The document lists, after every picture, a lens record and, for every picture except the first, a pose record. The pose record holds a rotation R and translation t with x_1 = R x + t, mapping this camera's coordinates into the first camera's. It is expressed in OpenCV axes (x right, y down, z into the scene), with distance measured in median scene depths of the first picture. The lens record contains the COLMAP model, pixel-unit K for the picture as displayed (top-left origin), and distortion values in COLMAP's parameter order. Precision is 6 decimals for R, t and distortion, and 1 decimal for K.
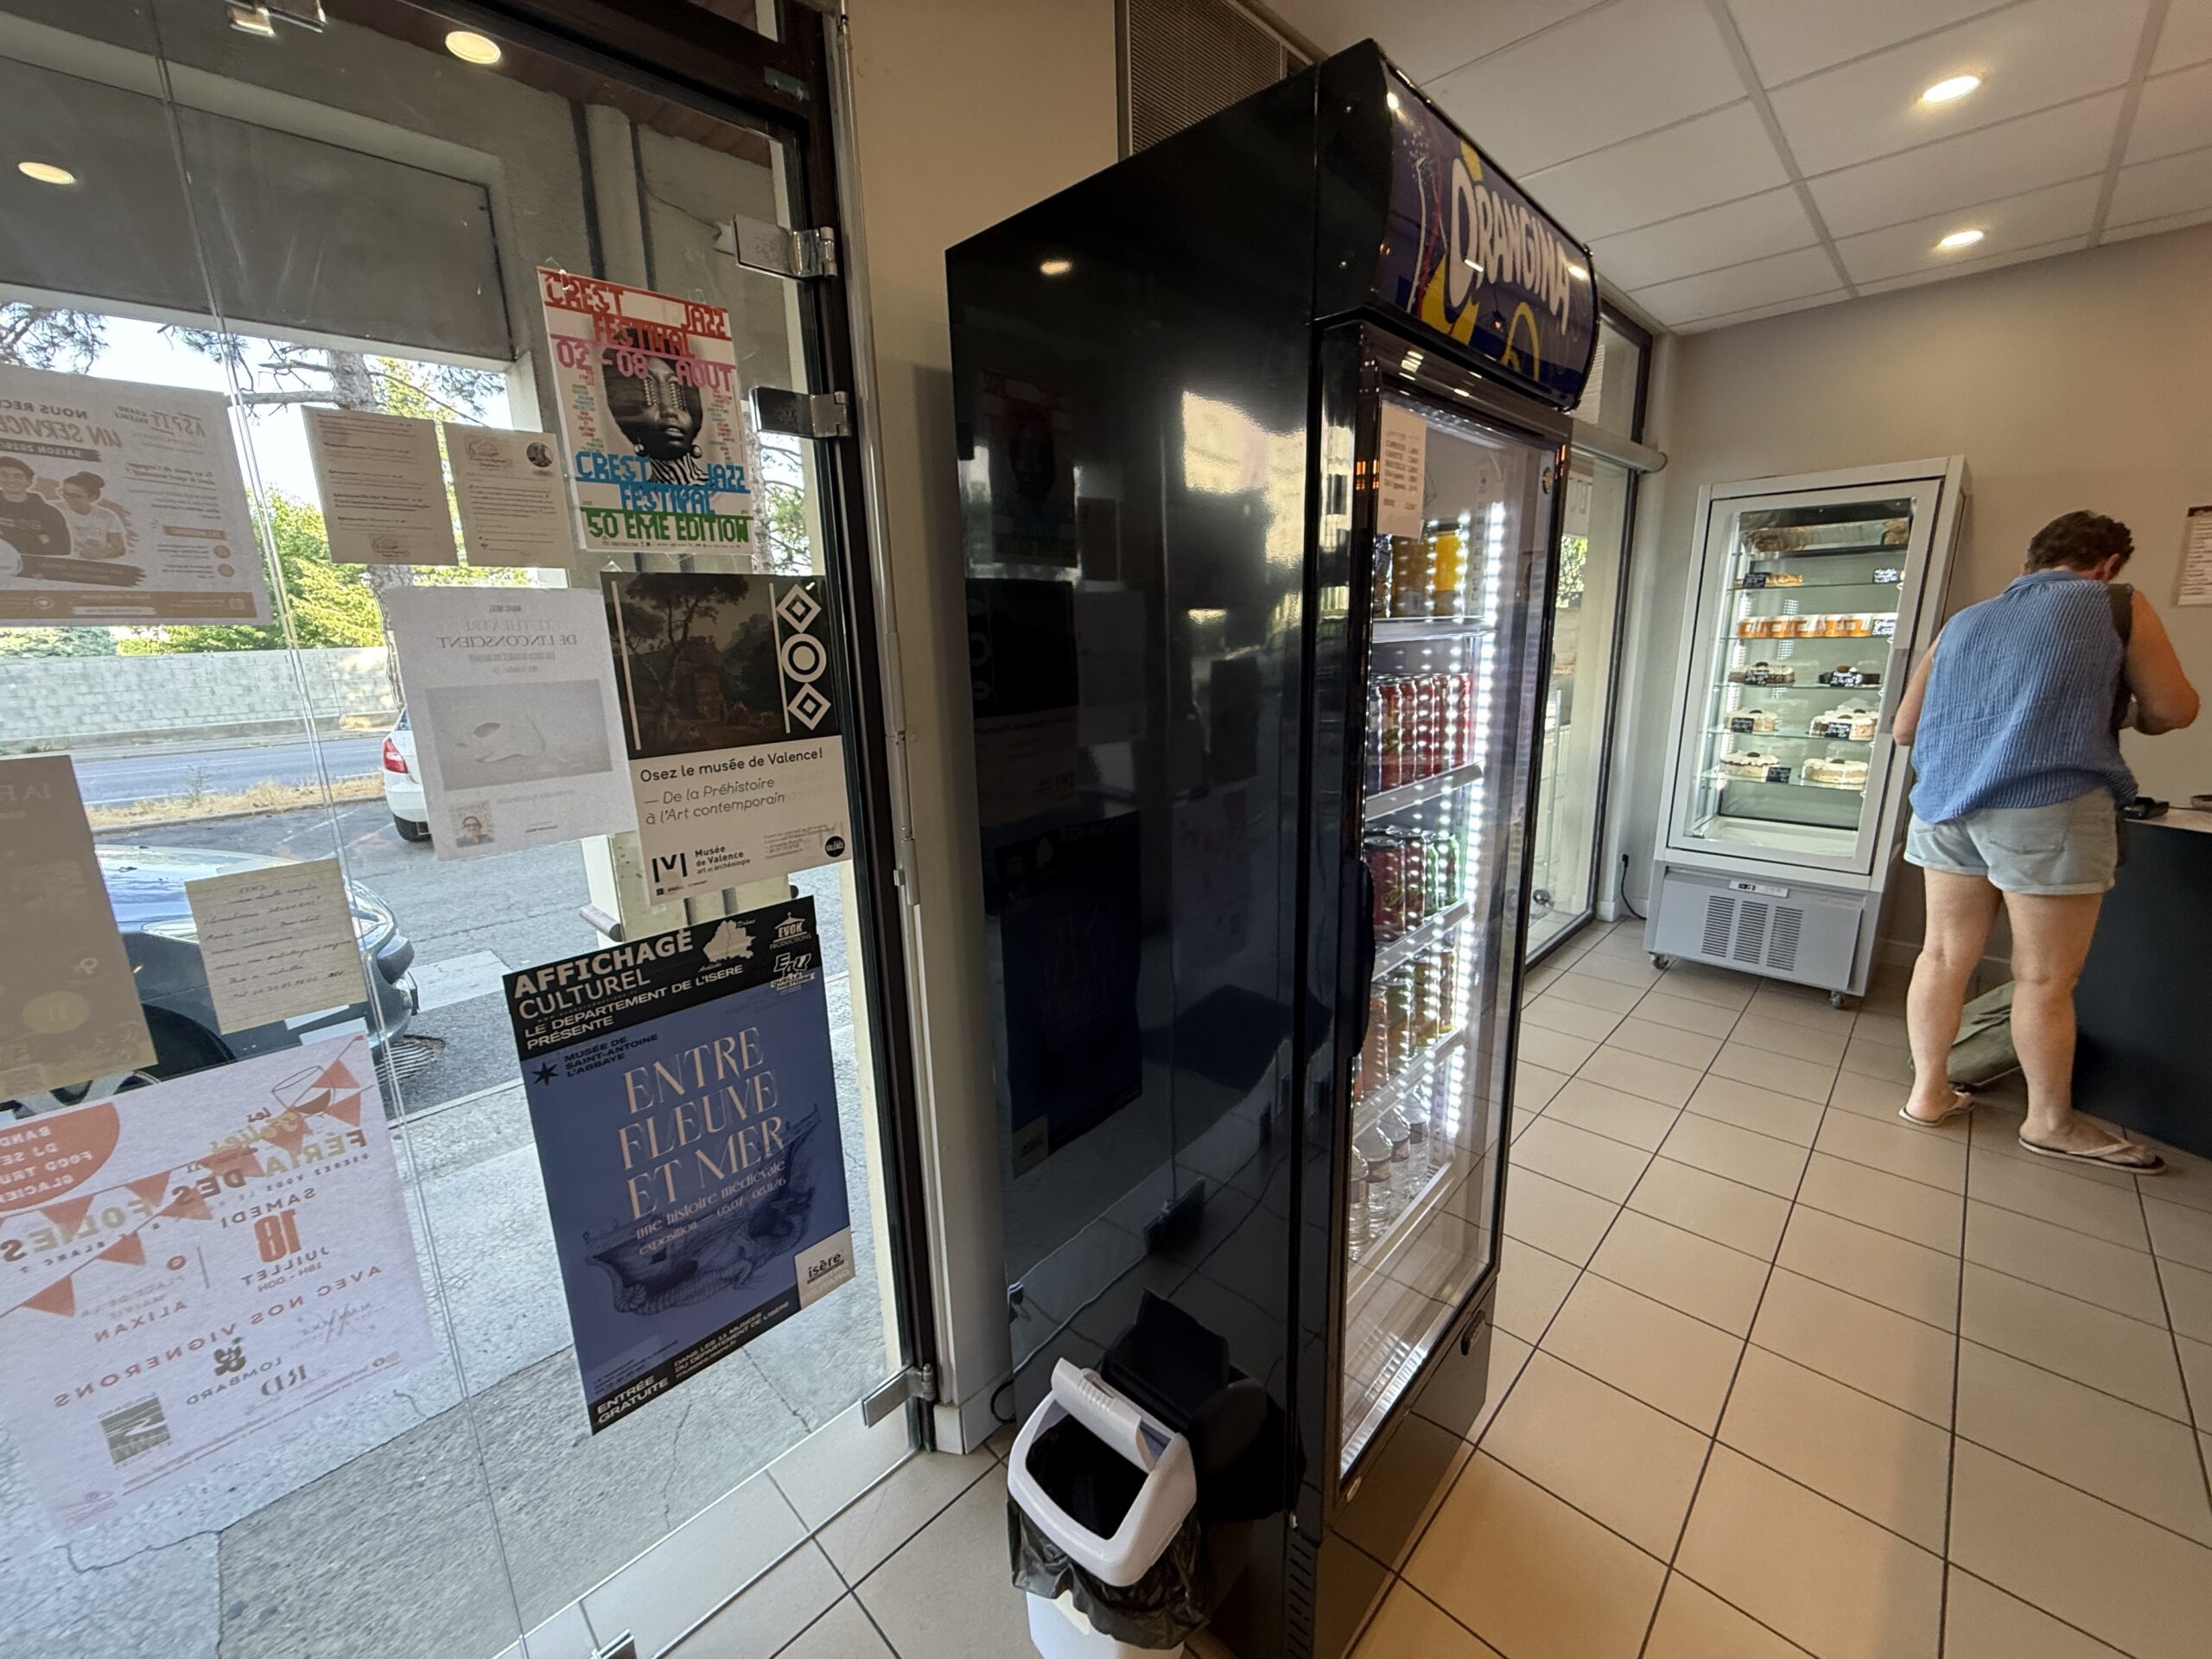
lens RADIAL K [[876.8, 0, 1094.9], [0, 876.8, 824.9], [0, 0, 1]] dist [-0.000276, -0.000053]
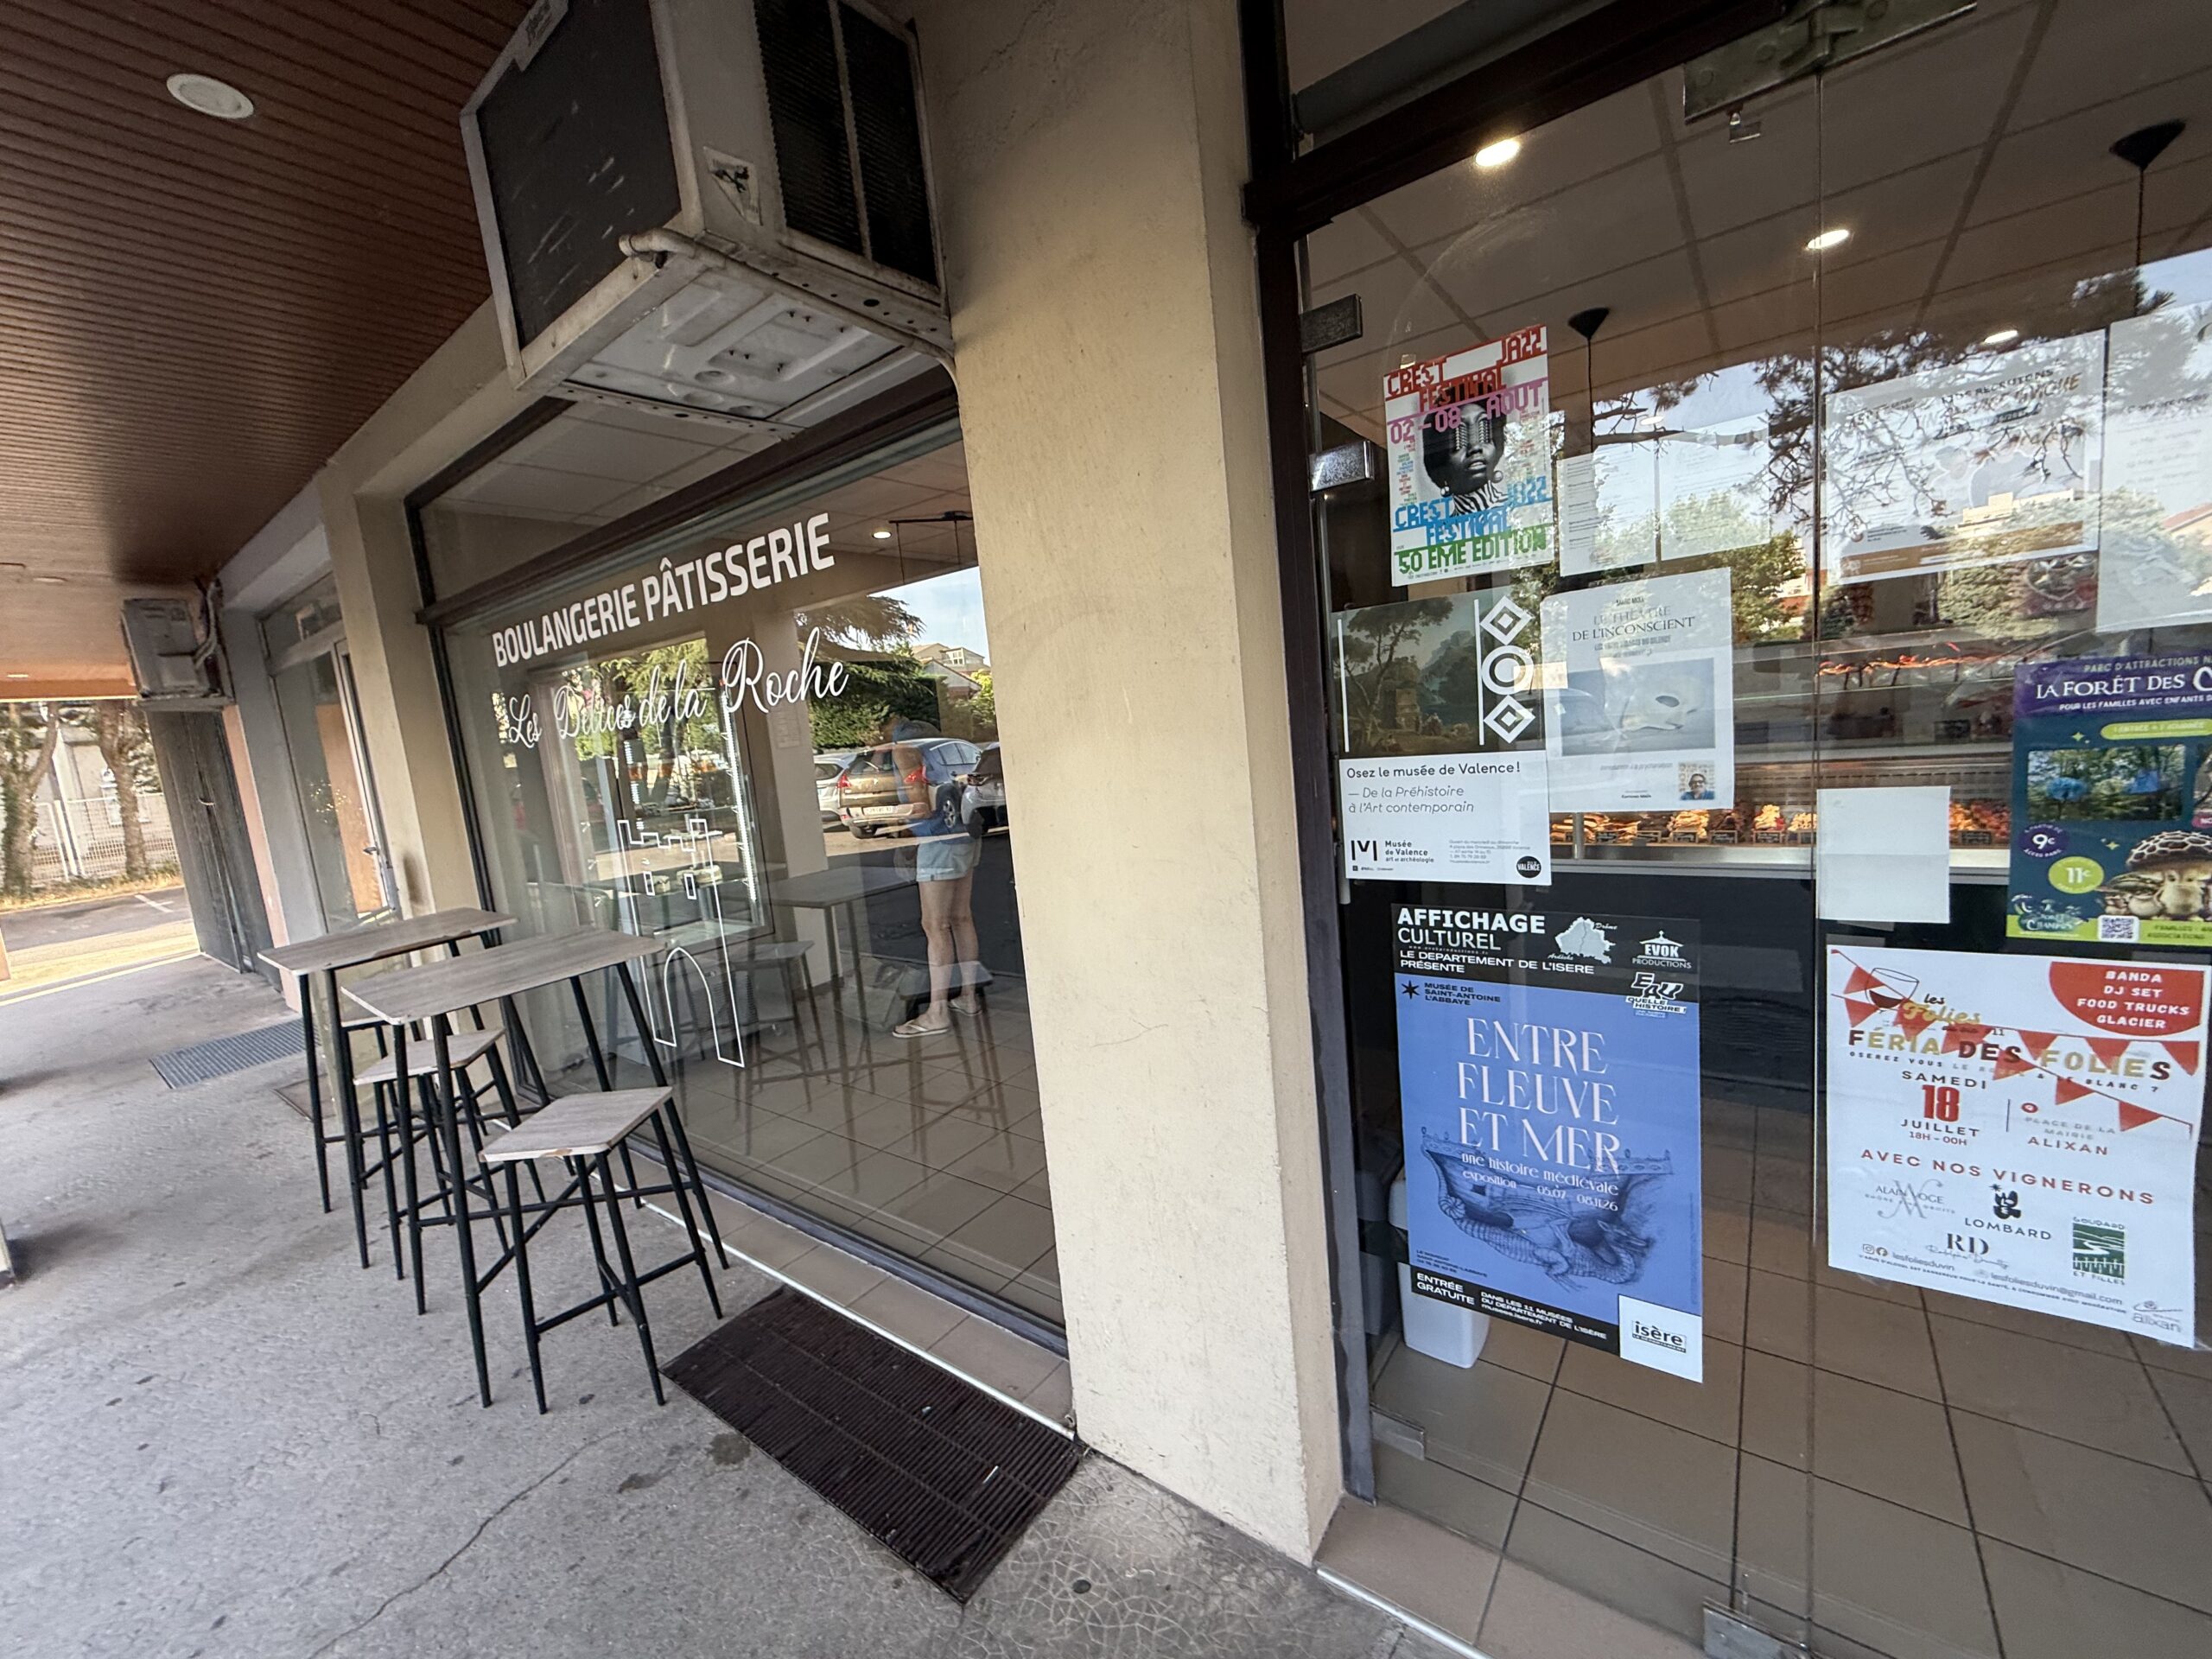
lens RADIAL K [[876.0, 0, 1099.8], [0, 876.0, 825.9], [0, 0, 1]] dist [0.000620, 0.000675]
pose [[0.140479, 0.181045, -0.973390, 0.473126], [-0.108329, 0.980047, 0.166649, -0.103888], [0.984139, 0.082036, 0.157288, 0.315177]]
